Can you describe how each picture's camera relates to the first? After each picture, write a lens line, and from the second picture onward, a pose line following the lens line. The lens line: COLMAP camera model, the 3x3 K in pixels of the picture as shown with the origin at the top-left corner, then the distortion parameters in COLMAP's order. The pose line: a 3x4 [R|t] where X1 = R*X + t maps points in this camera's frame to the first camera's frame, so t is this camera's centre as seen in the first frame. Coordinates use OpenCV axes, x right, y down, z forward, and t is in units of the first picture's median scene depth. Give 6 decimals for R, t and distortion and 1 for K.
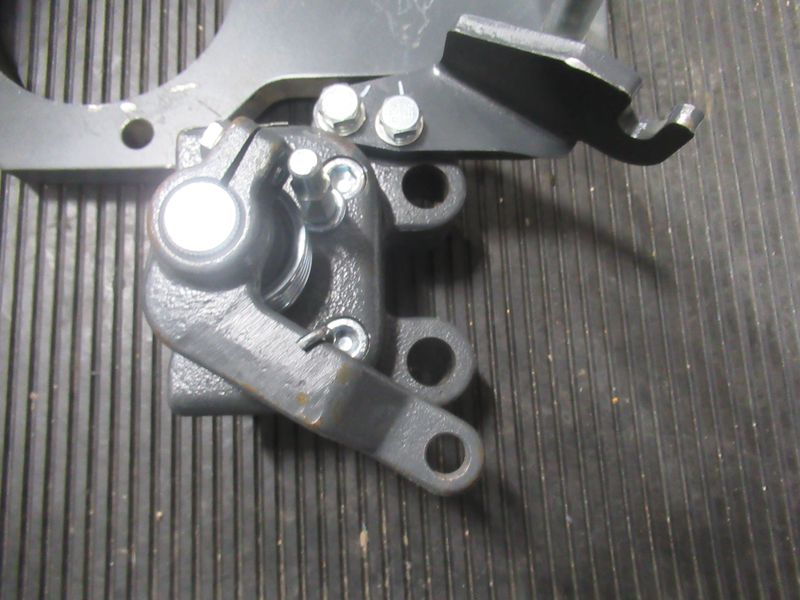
lens RADIAL K [[612.7, 0, 386.7], [0, 612.7, 294.2], [0, 0, 1]] dist [0.023878, -0.015414]
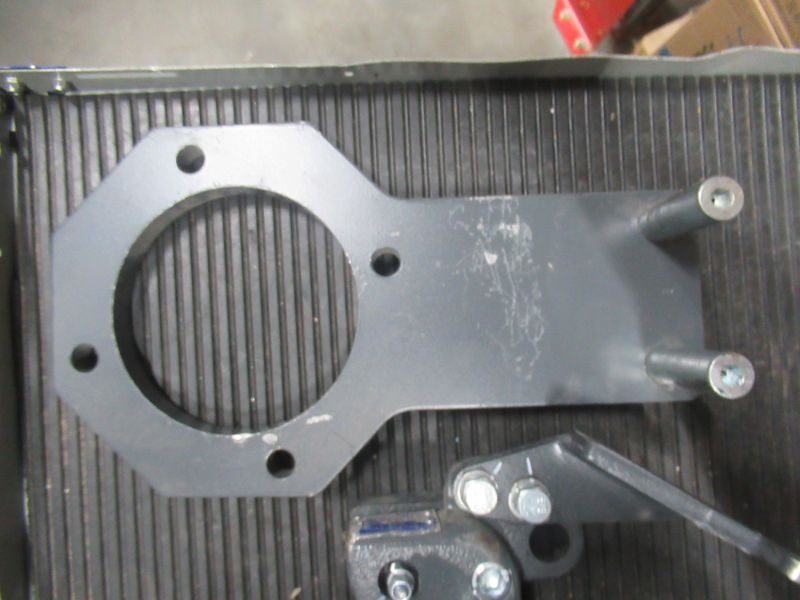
lens RADIAL K [[612.7, 0, 383.2], [0, 612.7, 302.7], [0, 0, 1]] dist [0.023878, -0.015414]
pose [[0.999773, -0.021277, -0.001222, -0.209241], [0.021230, 0.989260, 0.144619, -0.705216], [-0.001869, -0.144612, 0.989487, -0.065627]]
